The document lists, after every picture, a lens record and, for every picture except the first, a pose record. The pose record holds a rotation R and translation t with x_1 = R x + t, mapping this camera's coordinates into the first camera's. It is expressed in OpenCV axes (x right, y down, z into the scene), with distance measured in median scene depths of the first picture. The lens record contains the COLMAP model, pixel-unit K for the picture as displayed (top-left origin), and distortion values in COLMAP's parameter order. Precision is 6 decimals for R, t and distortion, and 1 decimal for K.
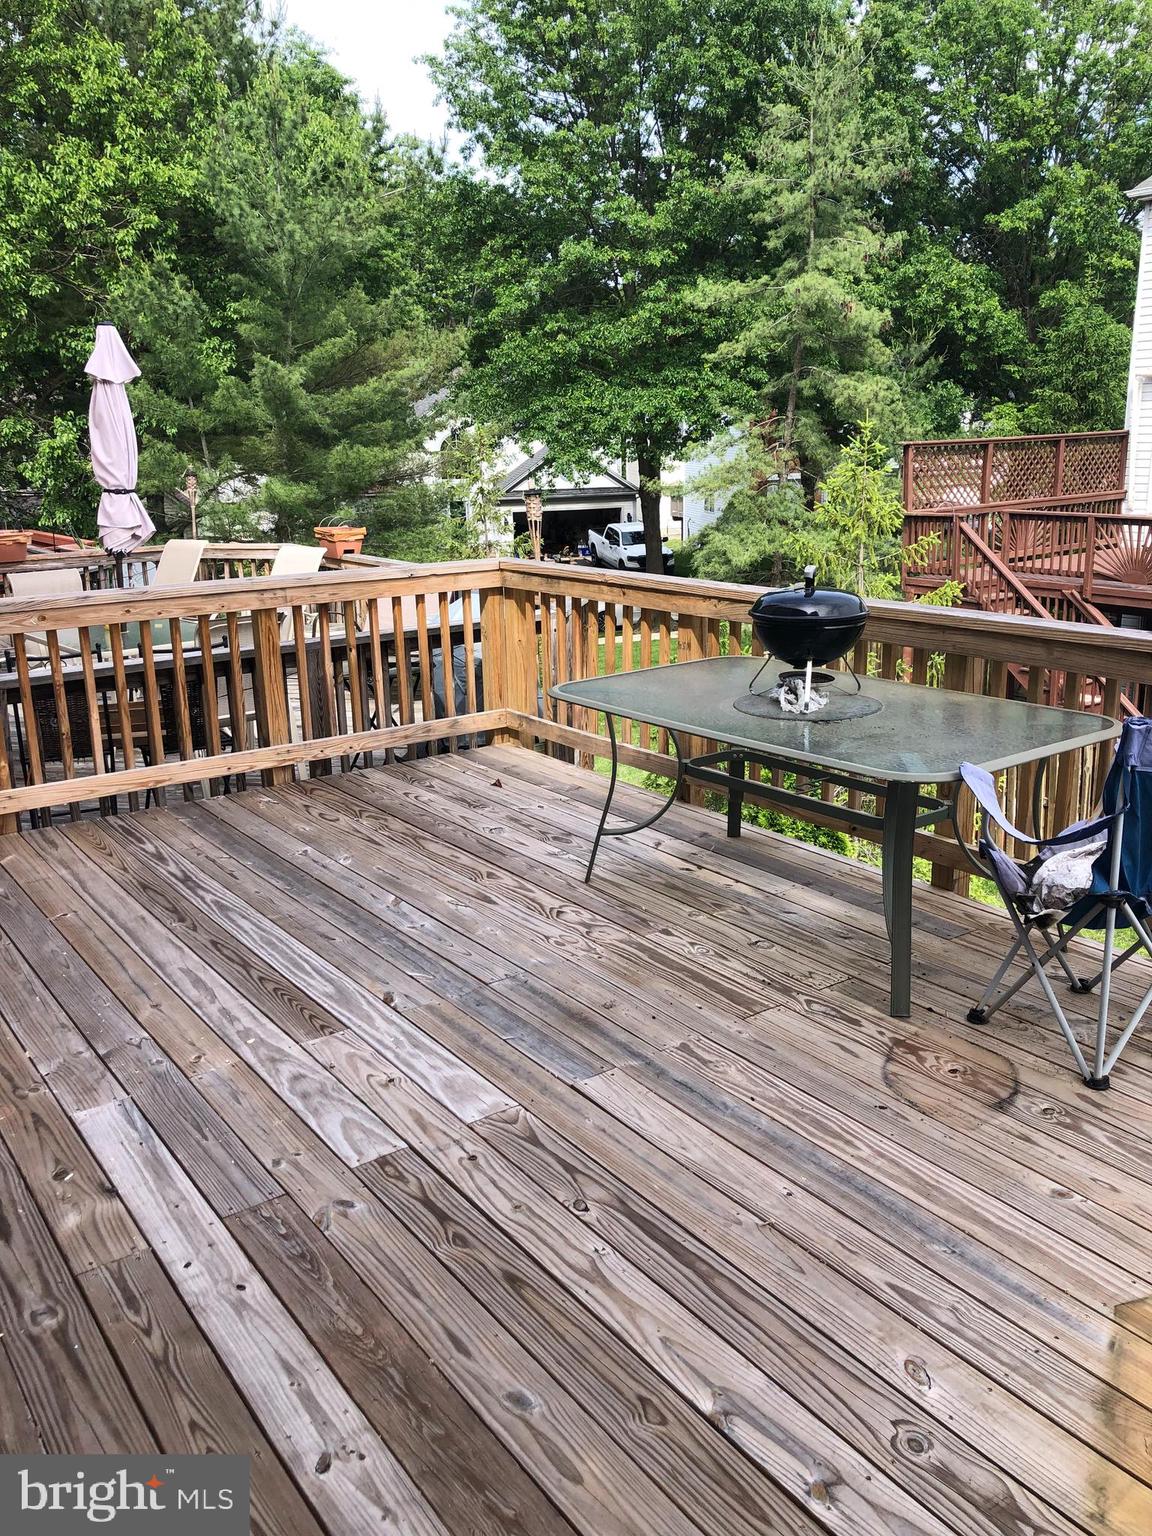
lens RADIAL K [[1274.7, 0, 570.1], [0, 1274.7, 768.9], [0, 0, 1]] dist [0.034436, -0.028293]
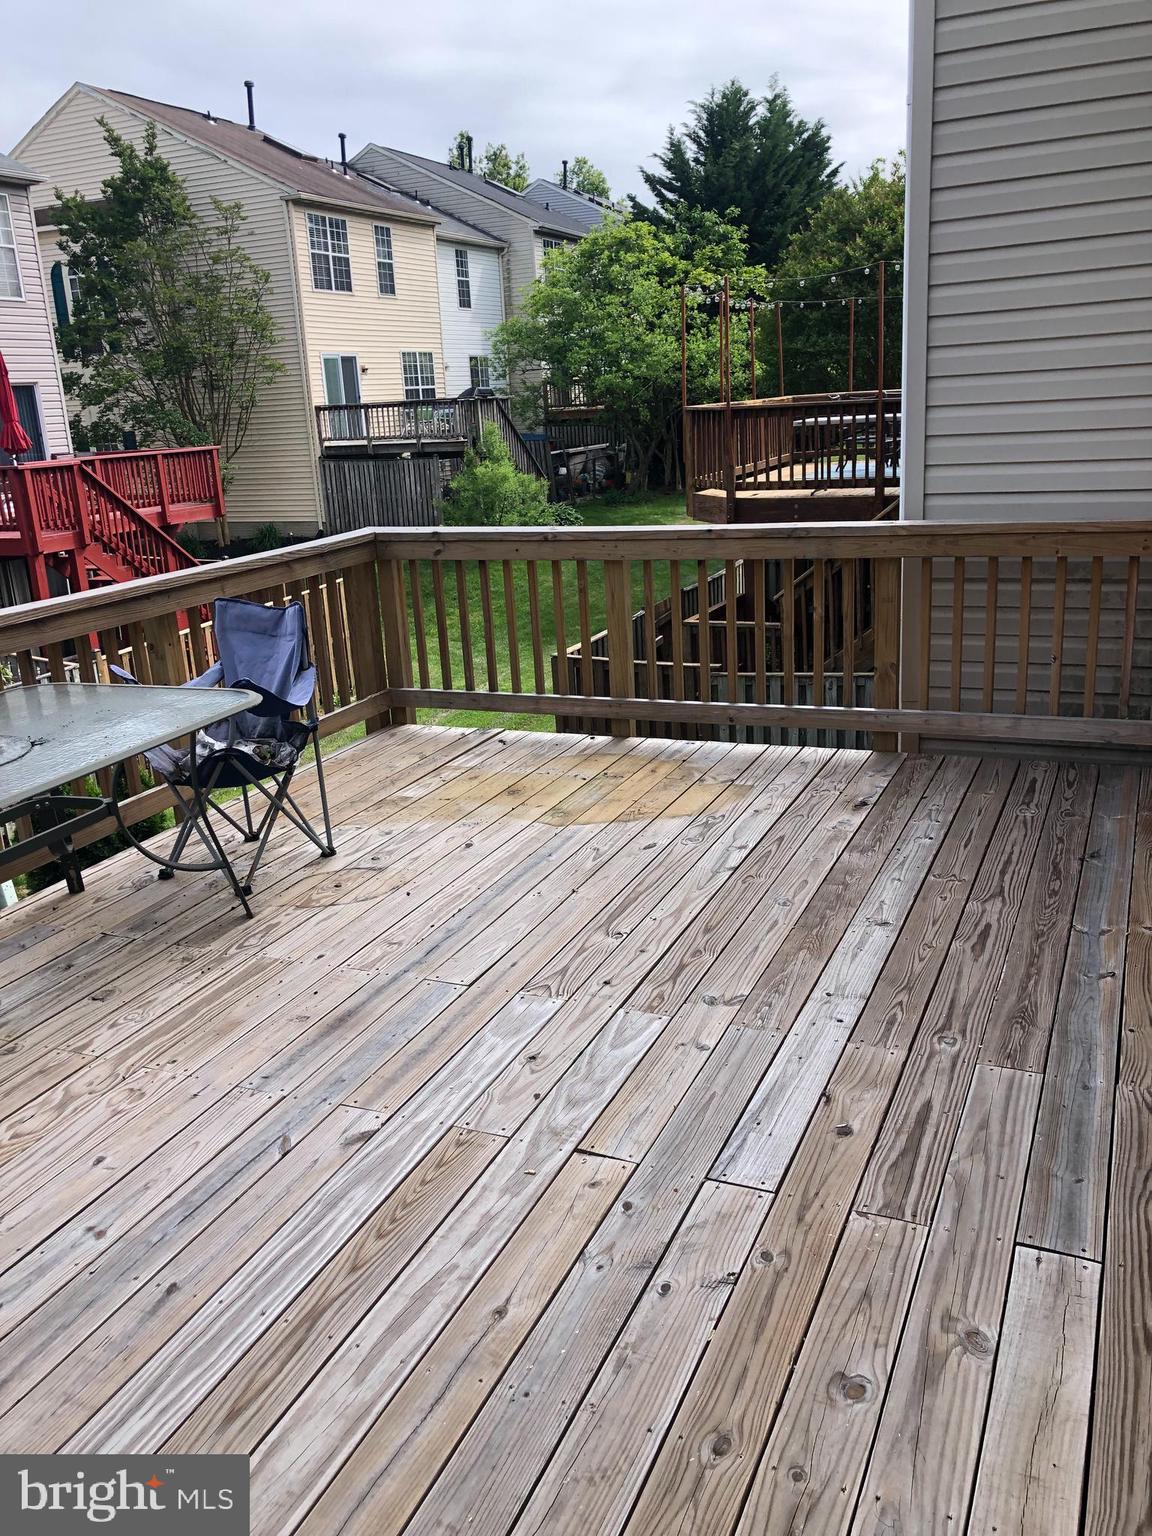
lens RADIAL K [[1274.7, 0, 570.7], [0, 1274.7, 767.0], [0, 0, 1]] dist [0.034436, -0.028293]
pose [[-0.510052, -0.188416, 0.839254, -0.954697], [0.293079, 0.879258, 0.375514, -0.316327], [-0.808673, 0.437499, -0.393246, 1.297302]]
